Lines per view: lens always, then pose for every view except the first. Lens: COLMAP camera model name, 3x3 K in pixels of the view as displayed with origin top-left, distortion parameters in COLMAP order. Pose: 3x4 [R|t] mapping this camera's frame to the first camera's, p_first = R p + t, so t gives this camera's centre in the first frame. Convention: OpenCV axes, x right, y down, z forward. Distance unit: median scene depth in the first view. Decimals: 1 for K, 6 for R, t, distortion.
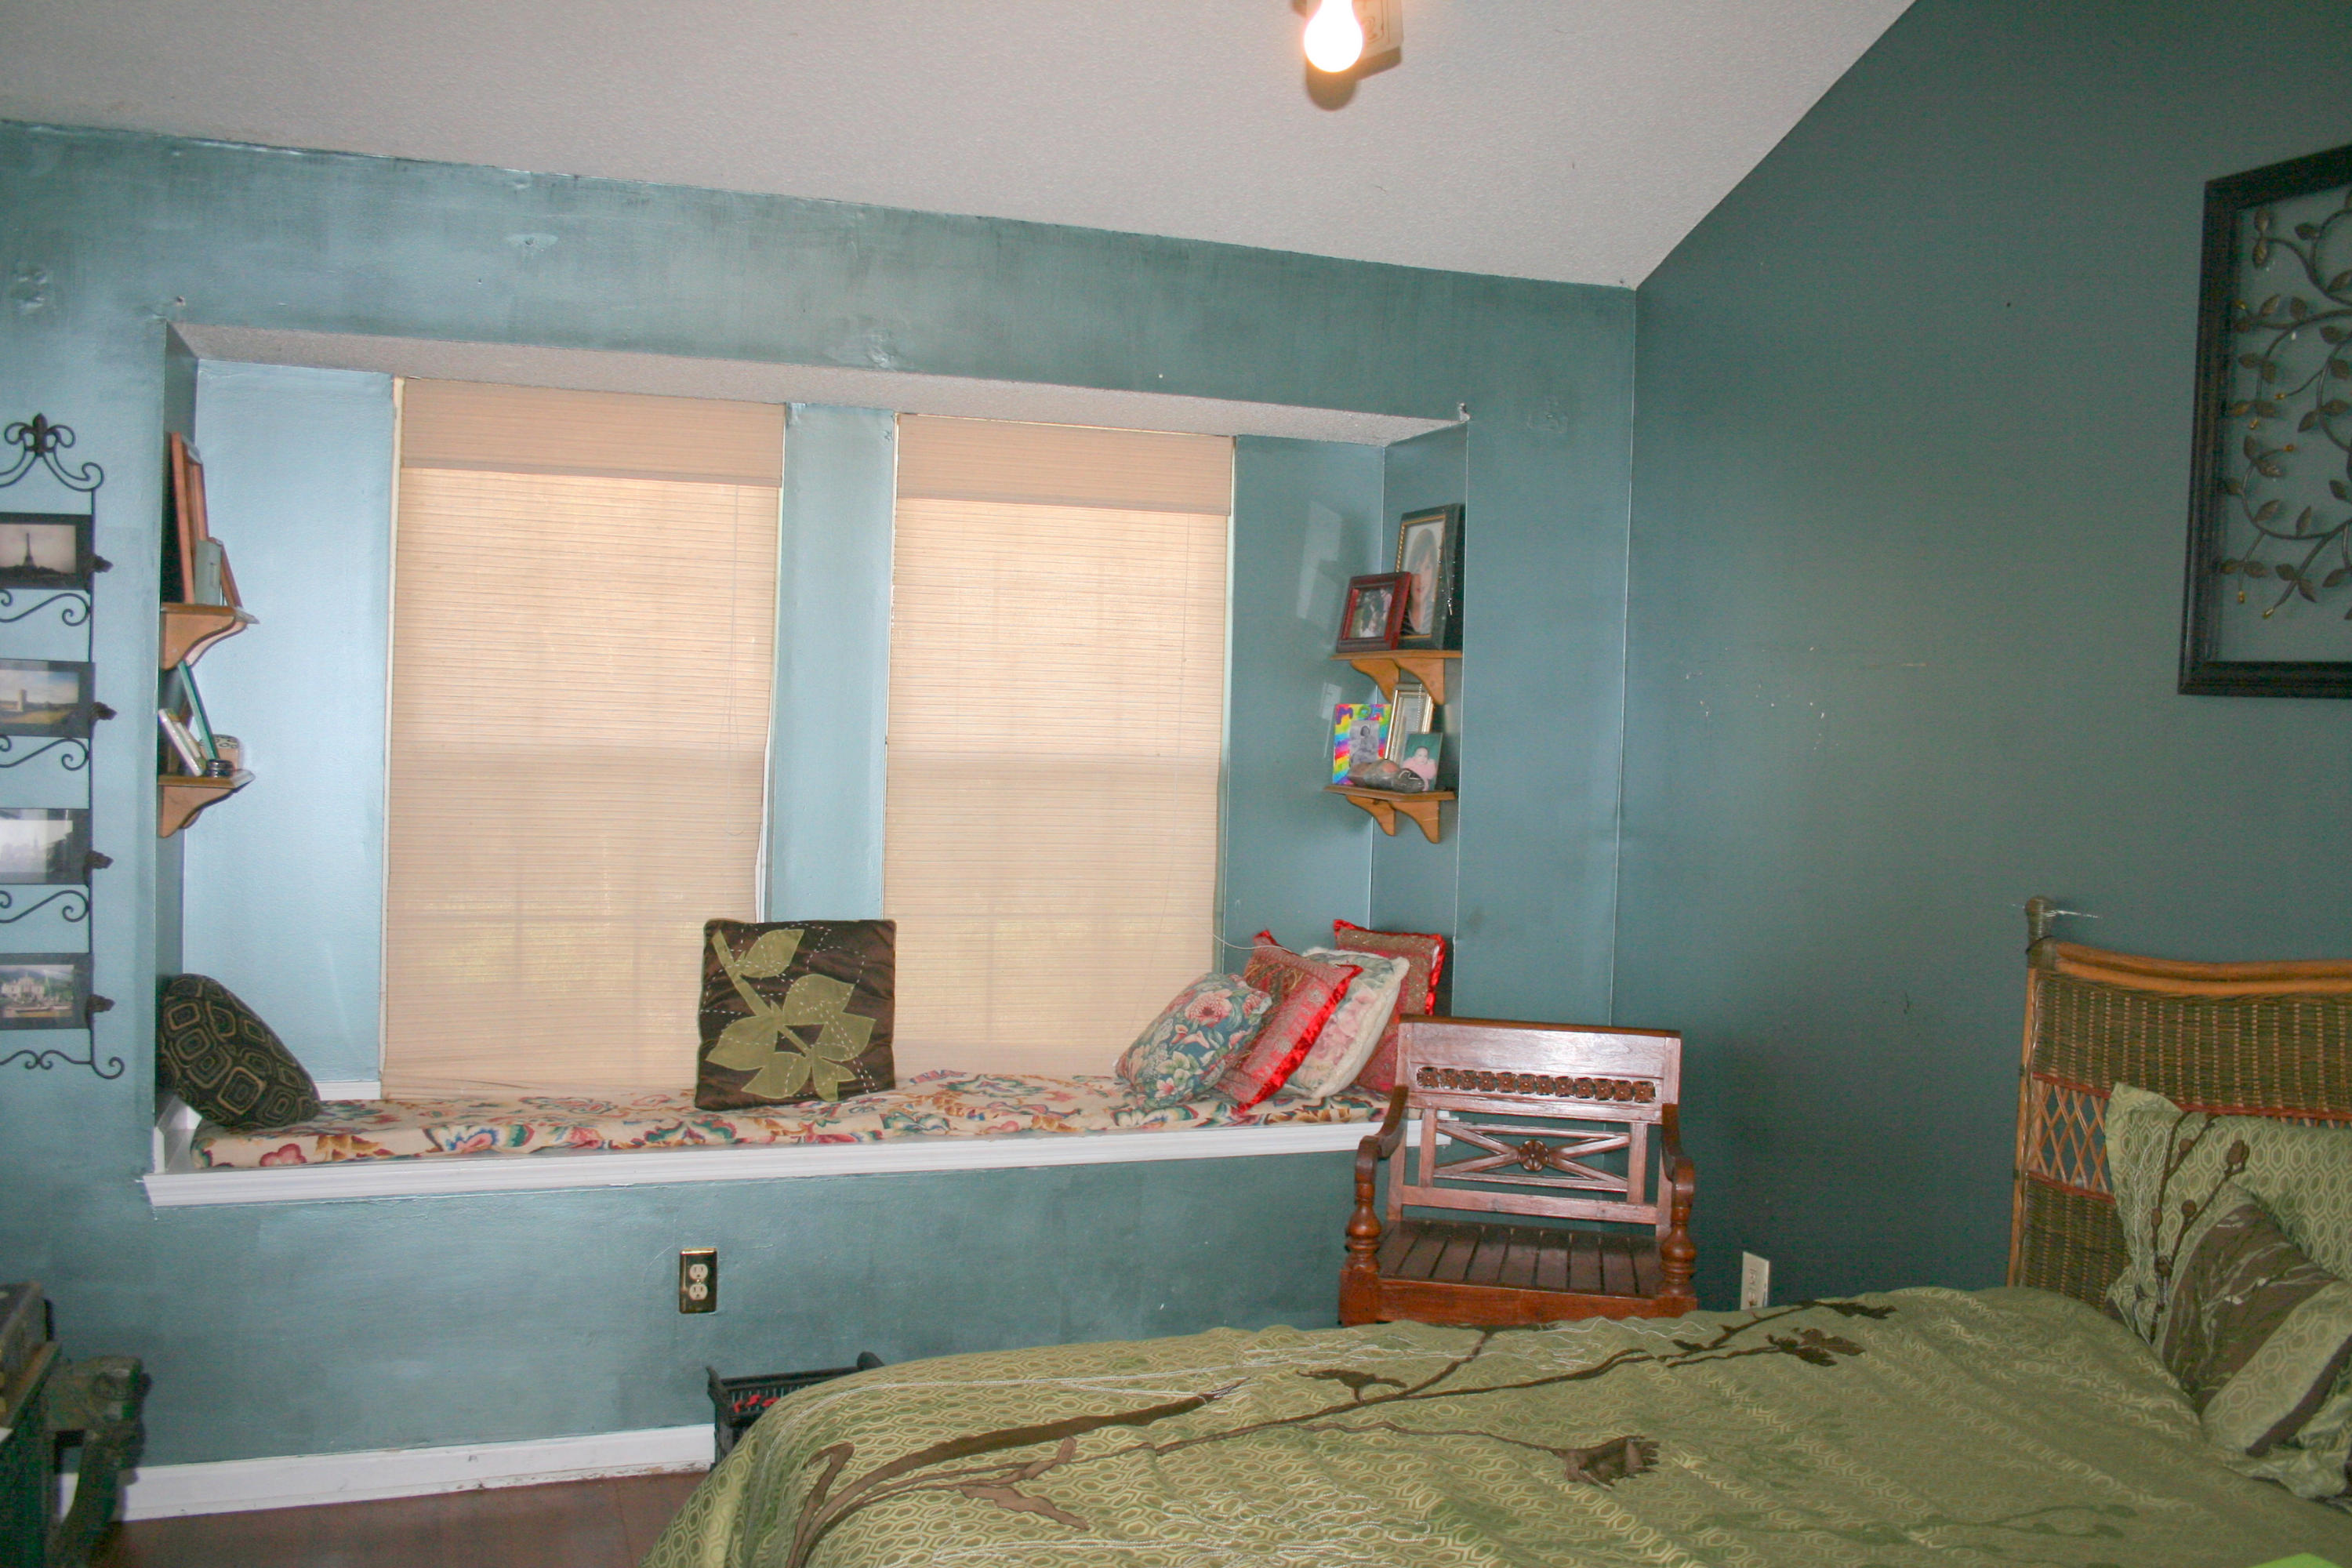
lens RADIAL K [[1943.9, 0, 1176.0], [0, 1943.9, 784.0], [0, 0, 1]] dist [-0.161293, 0.139116]
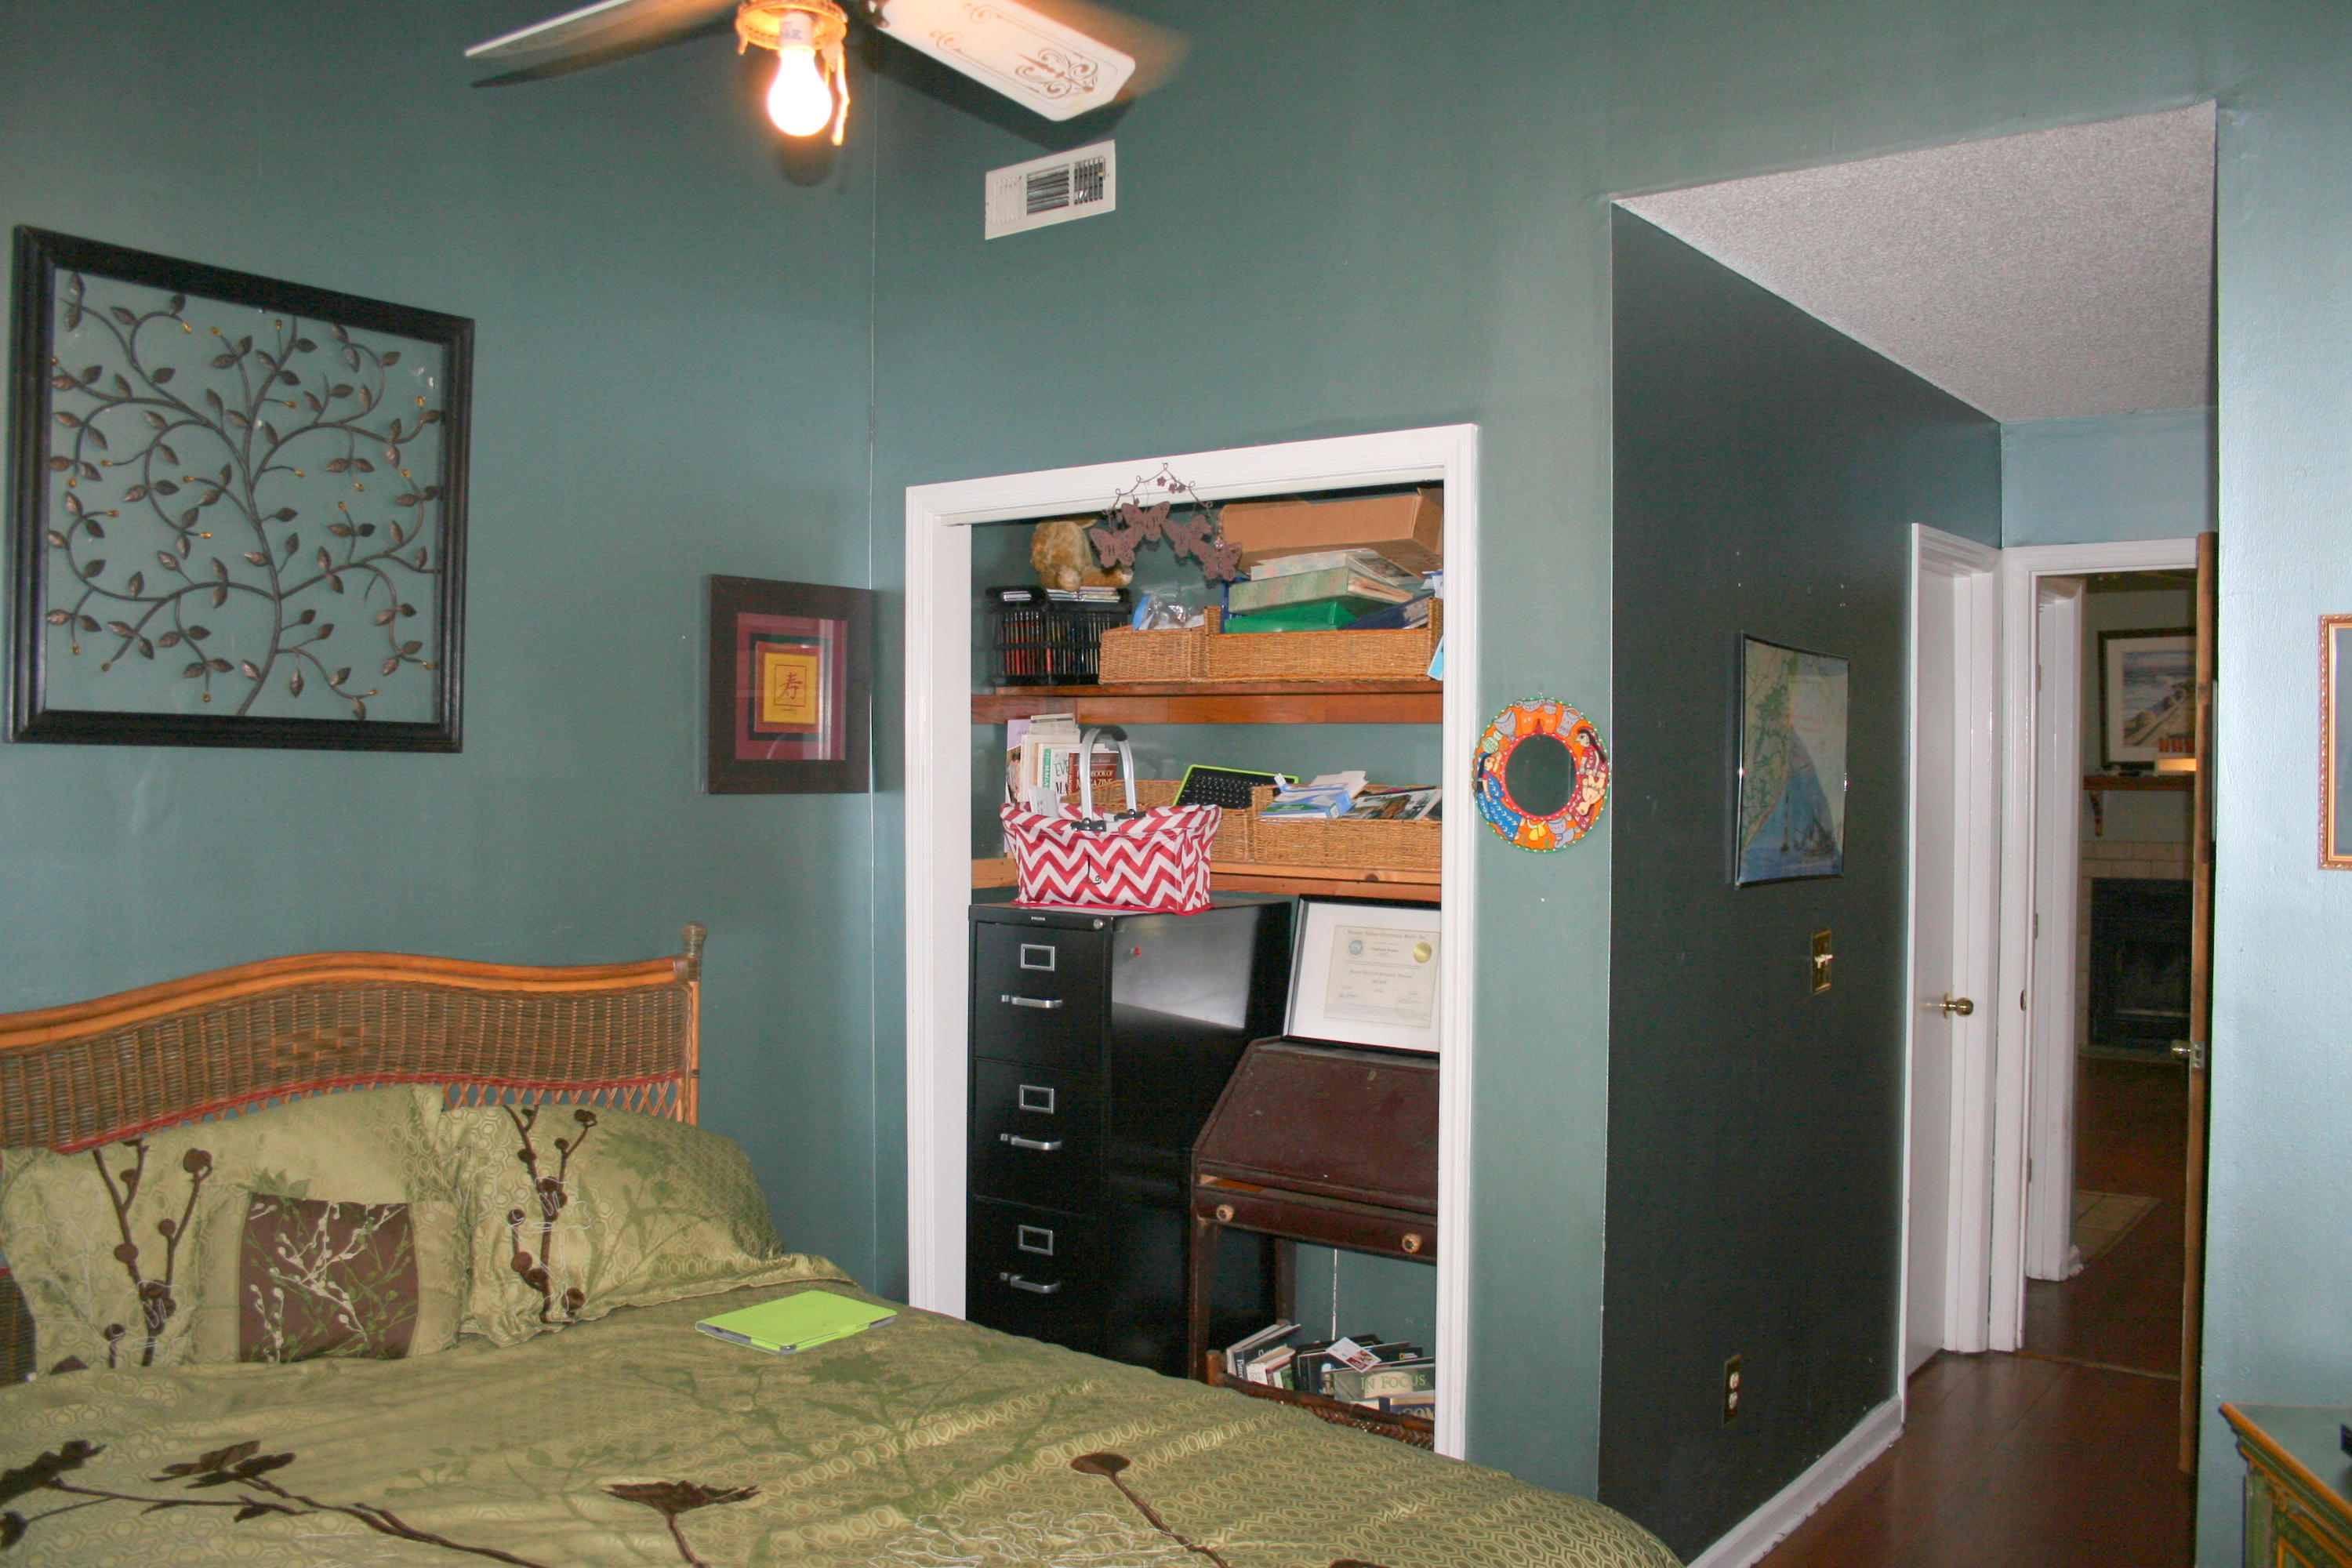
lens RADIAL K [[1943.9, 0, 1176.0], [0, 1943.9, 784.0], [0, 0, 1]] dist [-0.161293, 0.139116]
pose [[-0.540673, -0.037235, 0.840408, -0.651633], [0.005237, 0.998852, 0.047624, -0.072717], [-0.841217, 0.030150, -0.539857, 1.082223]]
